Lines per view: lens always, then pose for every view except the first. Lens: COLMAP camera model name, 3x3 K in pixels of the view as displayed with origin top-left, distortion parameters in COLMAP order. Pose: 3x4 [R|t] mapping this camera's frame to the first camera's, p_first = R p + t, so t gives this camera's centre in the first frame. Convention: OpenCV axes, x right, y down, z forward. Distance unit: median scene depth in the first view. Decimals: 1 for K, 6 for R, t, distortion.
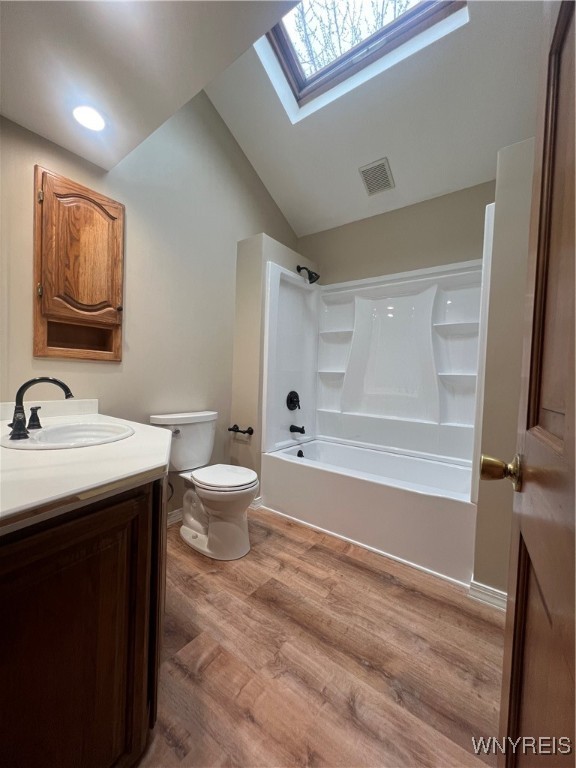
lens RADIAL K [[306.1, 0, 289.5], [0, 306.1, 386.6], [0, 0, 1]] dist [0.001188, -0.000133]
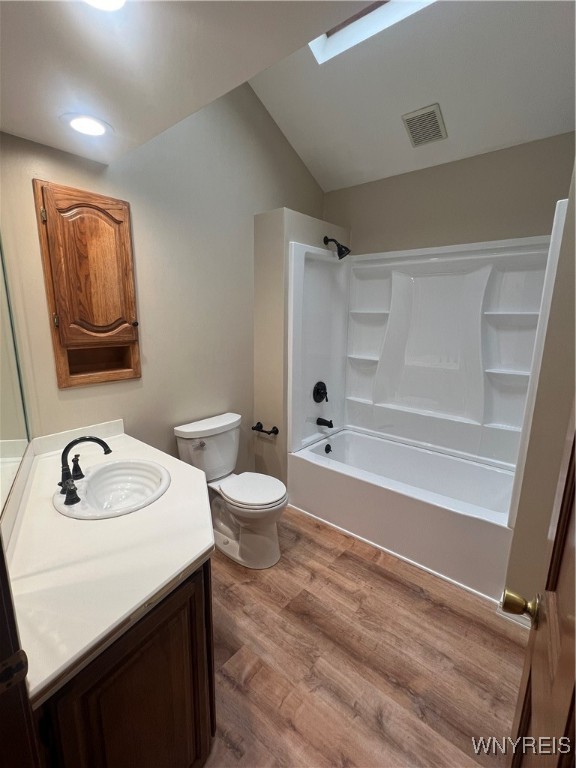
lens RADIAL K [[361.1, 0, 286.8], [0, 361.1, 369.3], [0, 0, 1]] dist [-0.000962, 0.001116]
pose [[0.998063, -0.009841, -0.061430, -0.030800], [0.020343, 0.984755, 0.172751, -0.316832], [0.058793, -0.173666, 0.983048, -0.078578]]
